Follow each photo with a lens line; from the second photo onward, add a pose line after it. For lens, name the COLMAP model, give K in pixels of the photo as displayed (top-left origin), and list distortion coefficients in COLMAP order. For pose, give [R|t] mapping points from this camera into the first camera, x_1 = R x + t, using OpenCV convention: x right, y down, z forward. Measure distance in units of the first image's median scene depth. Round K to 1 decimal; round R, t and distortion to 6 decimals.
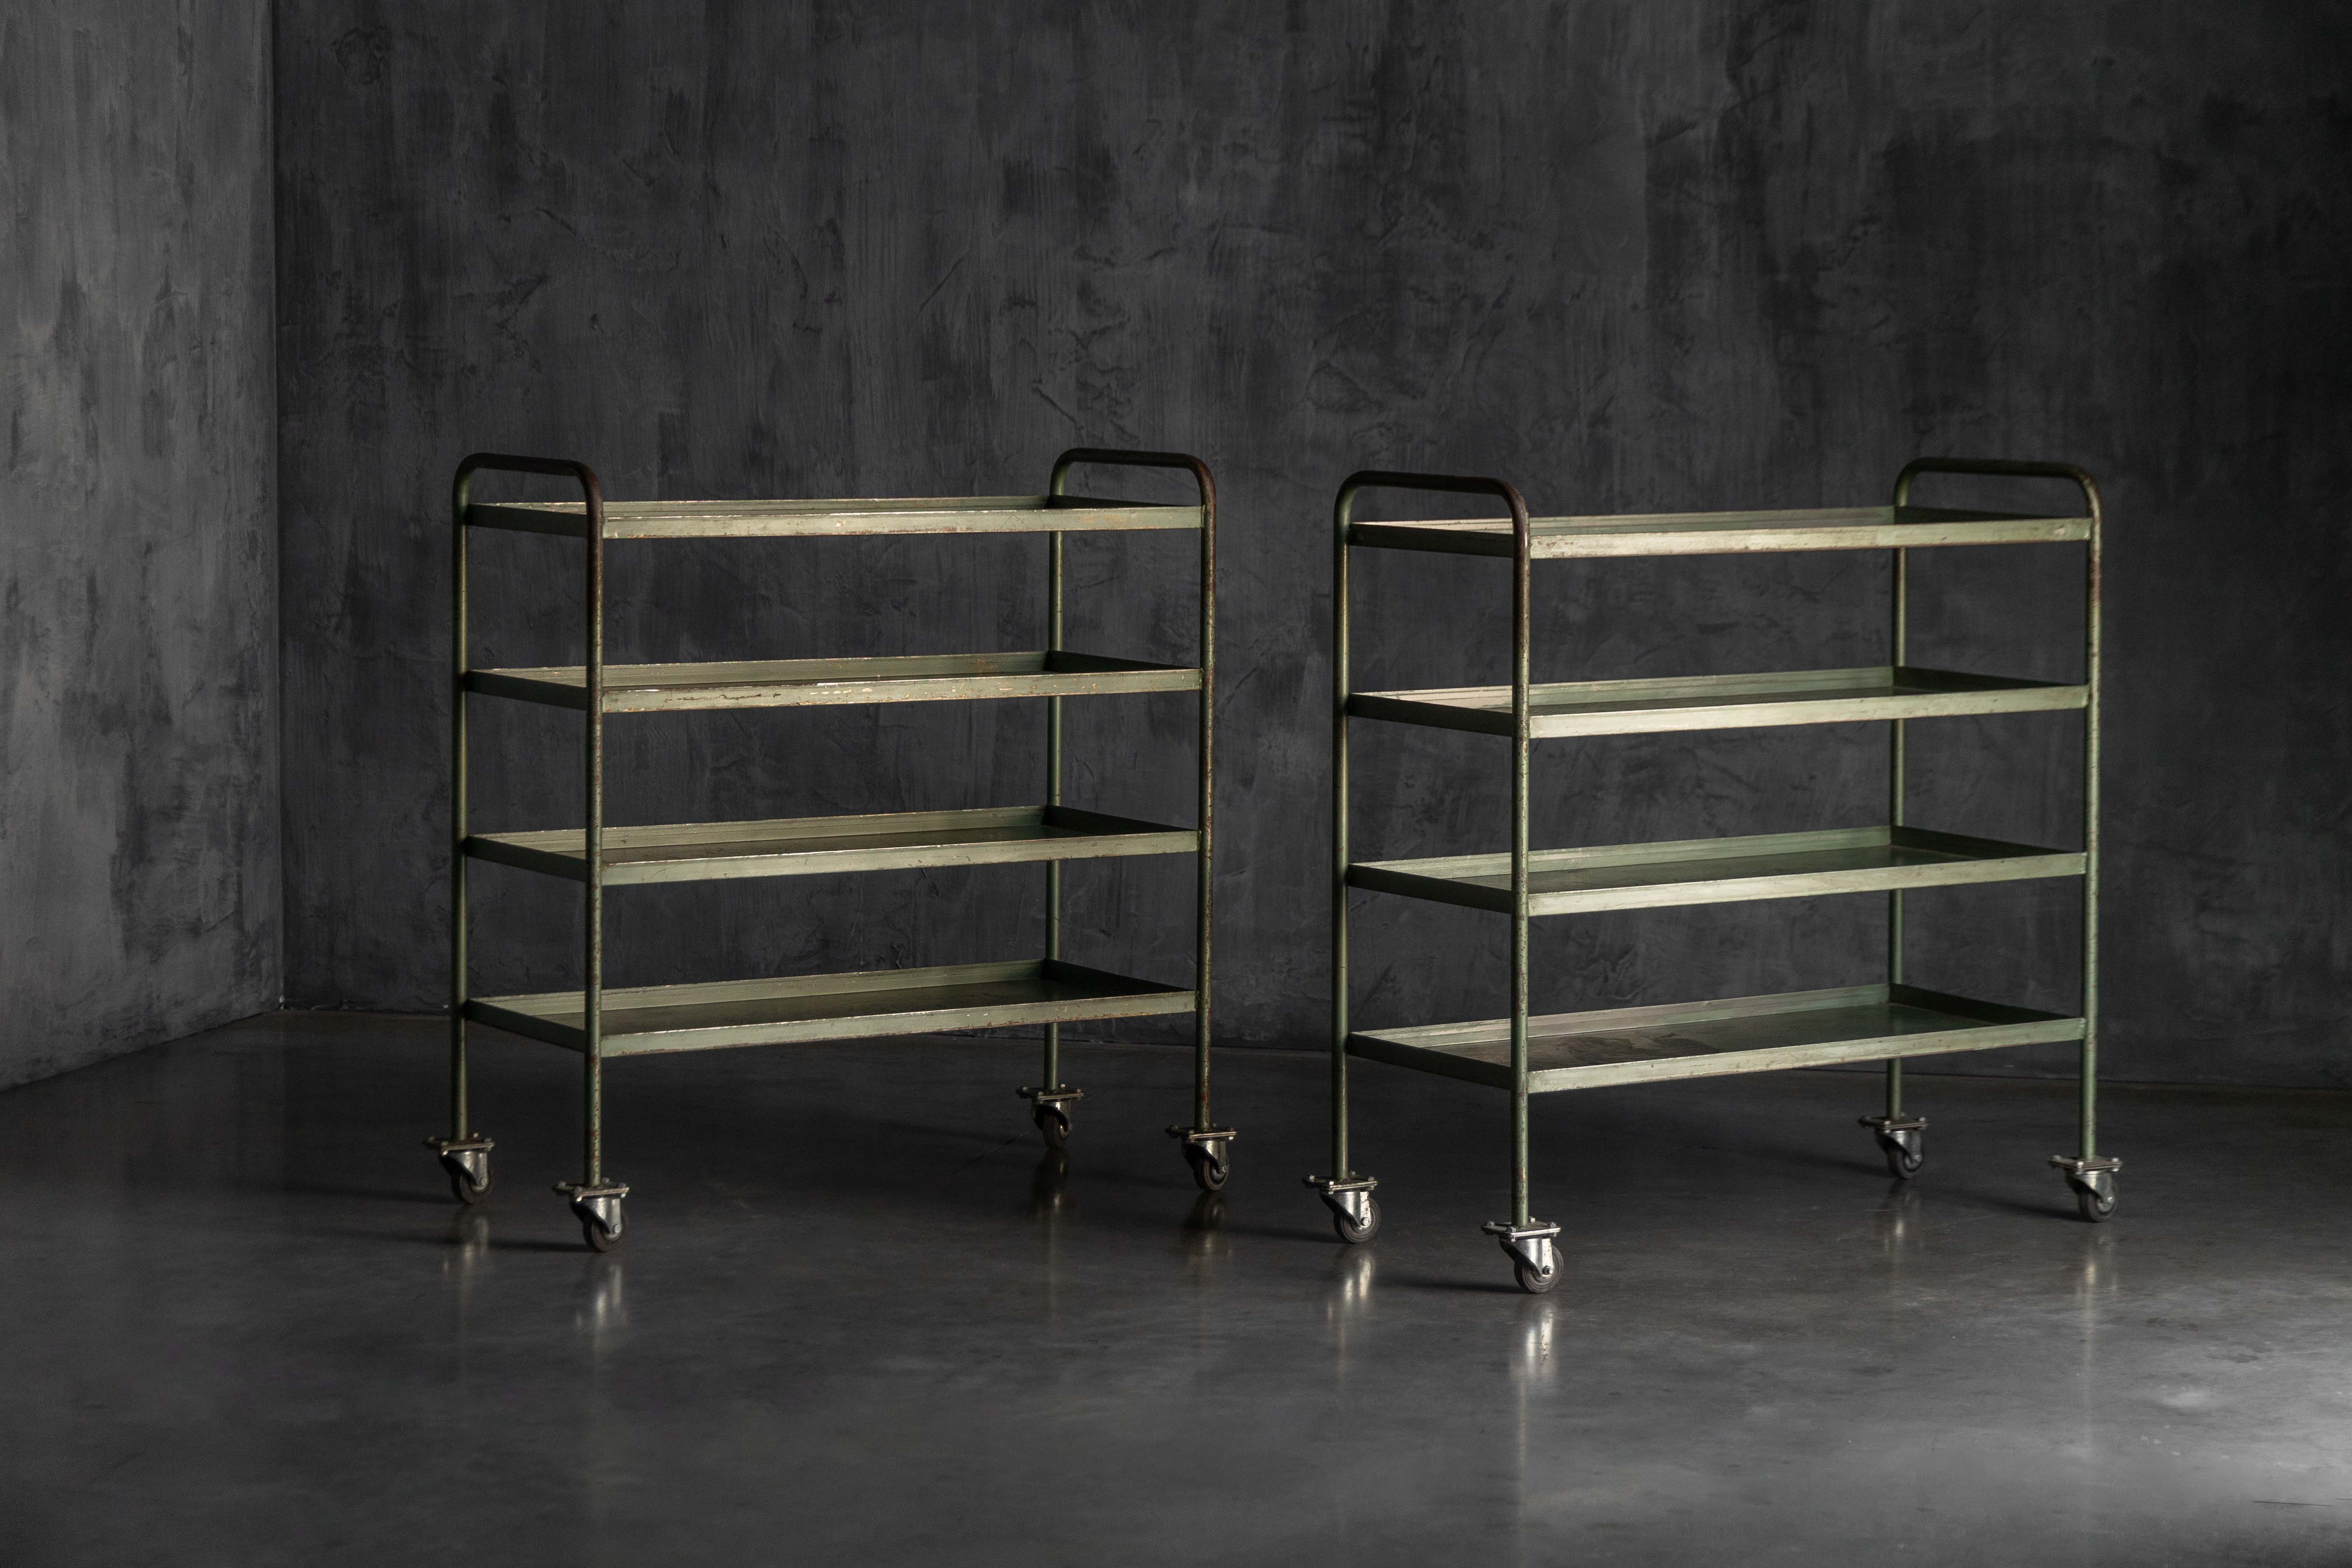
lens RADIAL K [[5809.2, 0, 1176.8], [0, 5809.2, 782.0], [0, 0, 1]] dist [0.053850, 0.000000]
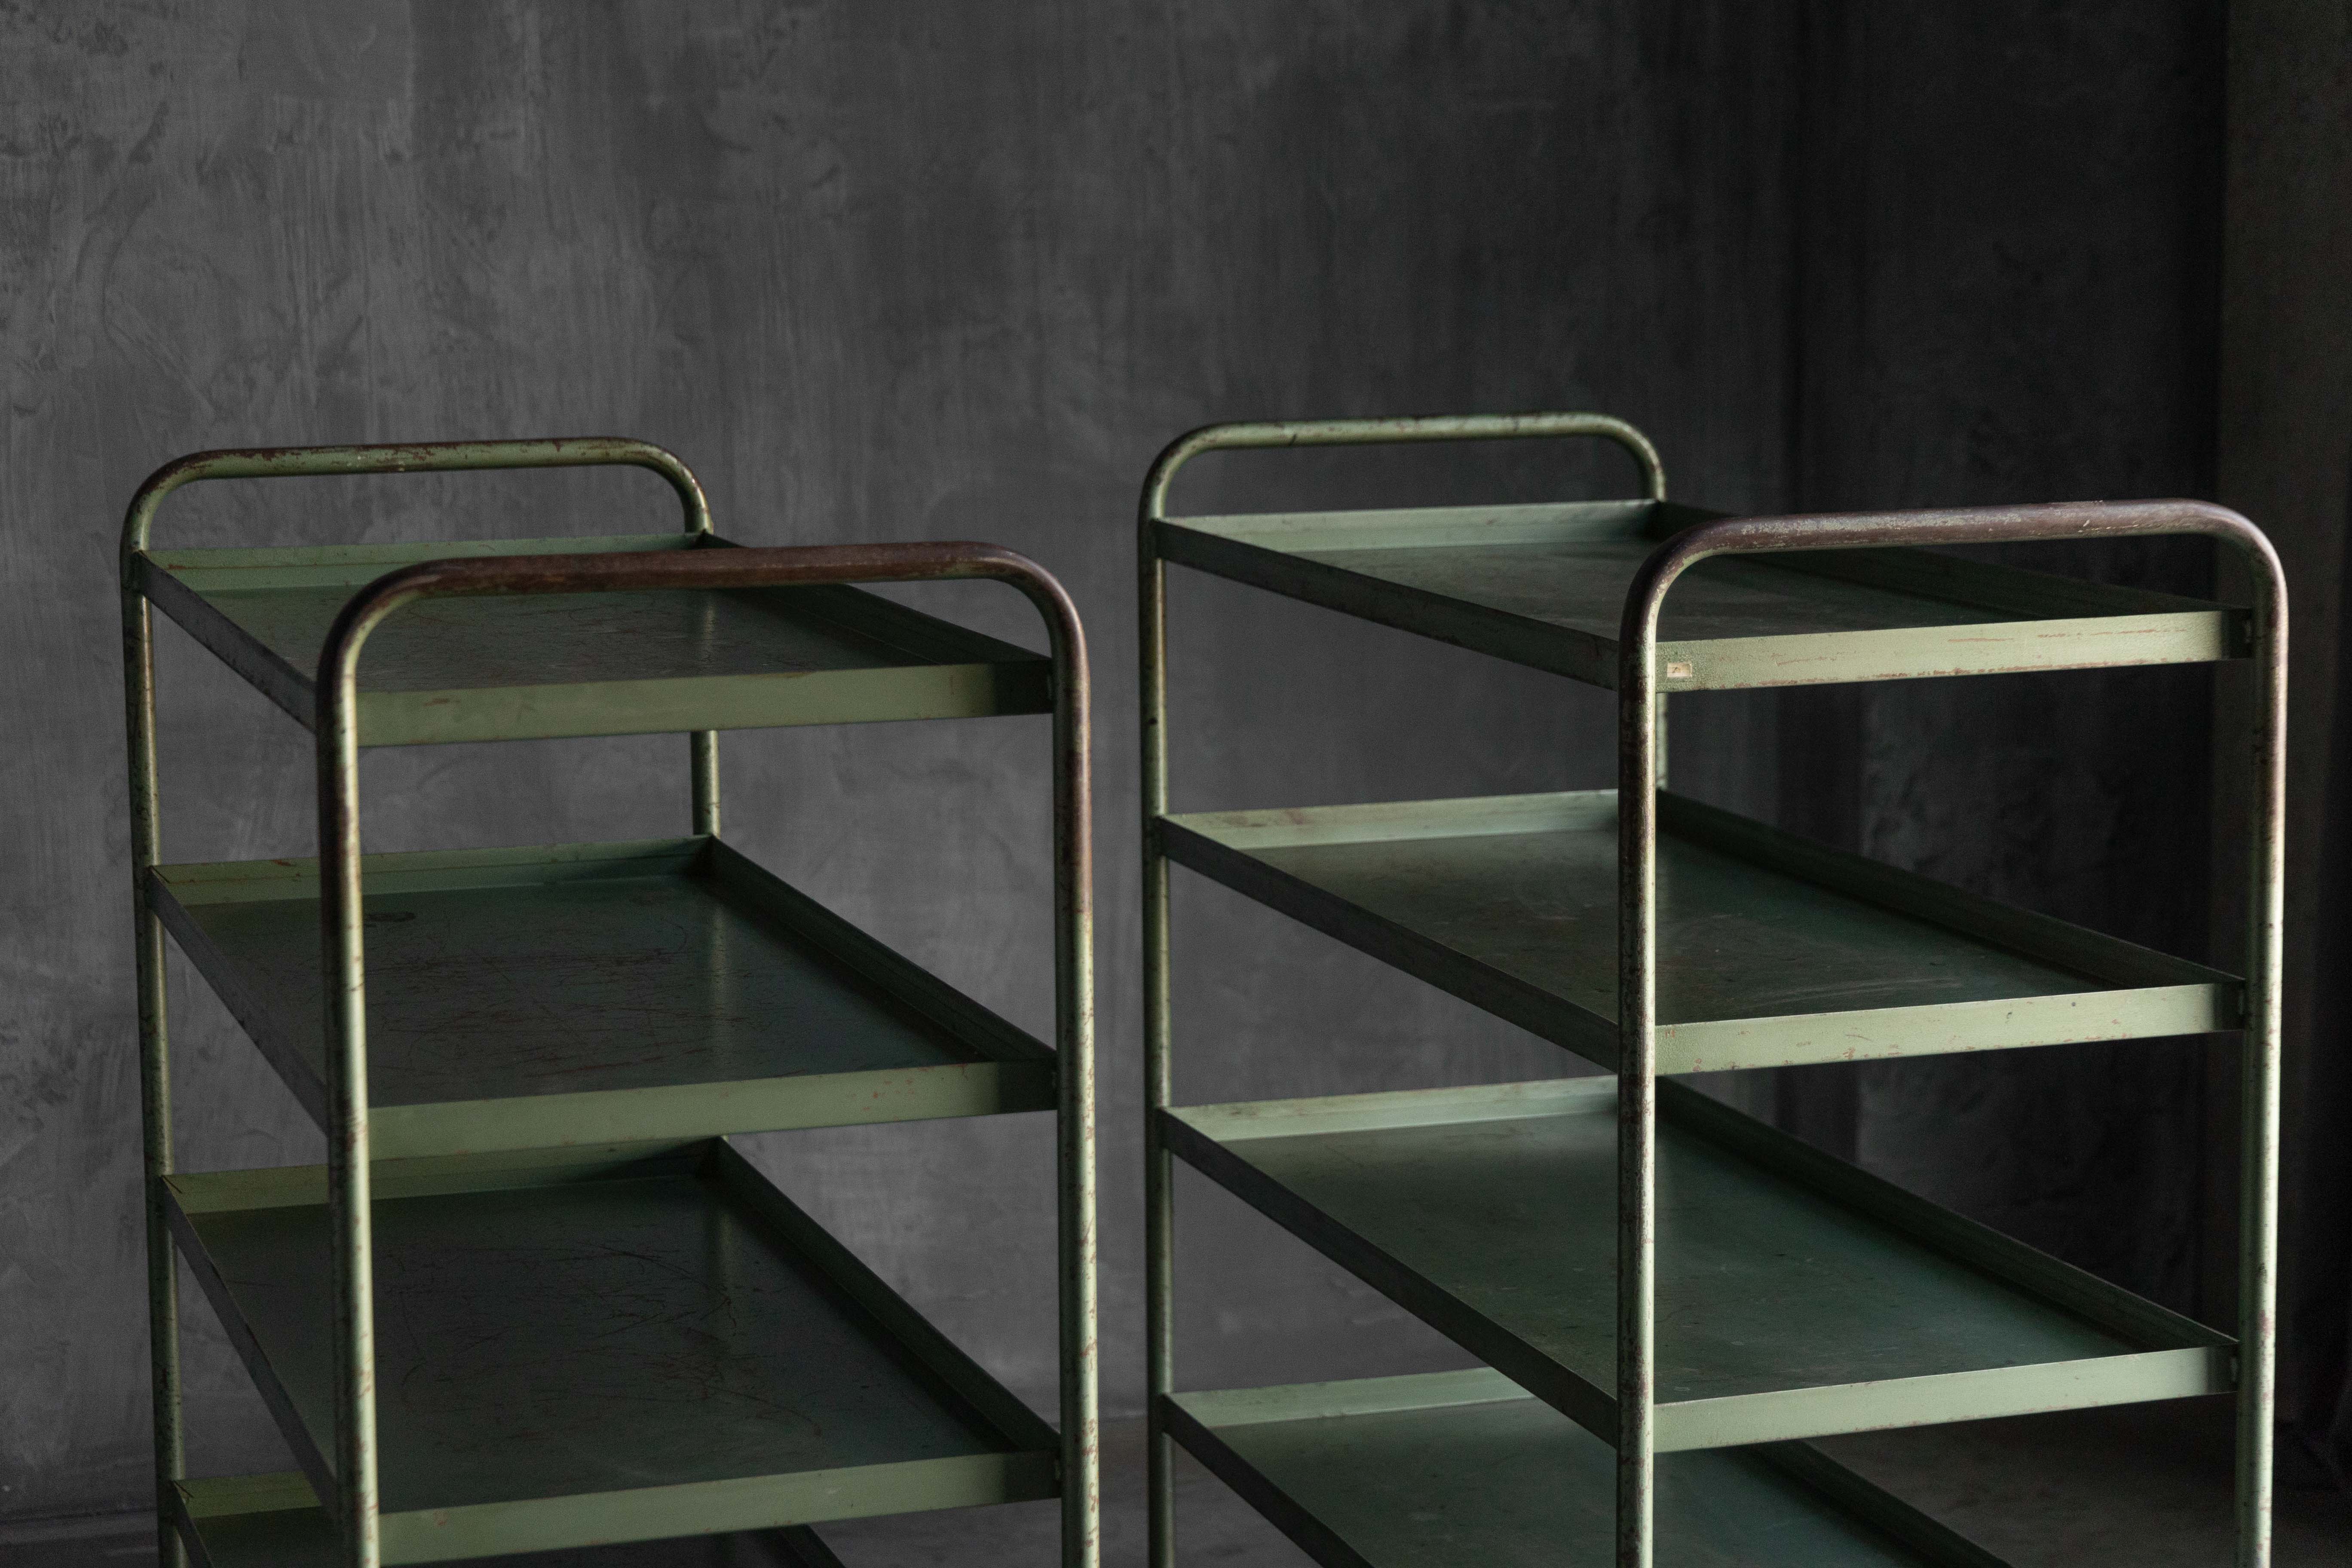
lens RADIAL K [[5048.9, 0, 1226.1], [0, 5048.9, 767.6], [0, 0, 1]] dist [0.035151, 0.000000]
pose [[0.840583, -0.079239, 0.535856, -0.118191], [0.059989, 0.996775, 0.053295, -0.043956], [-0.538351, -0.012653, 0.842626, 0.542757]]
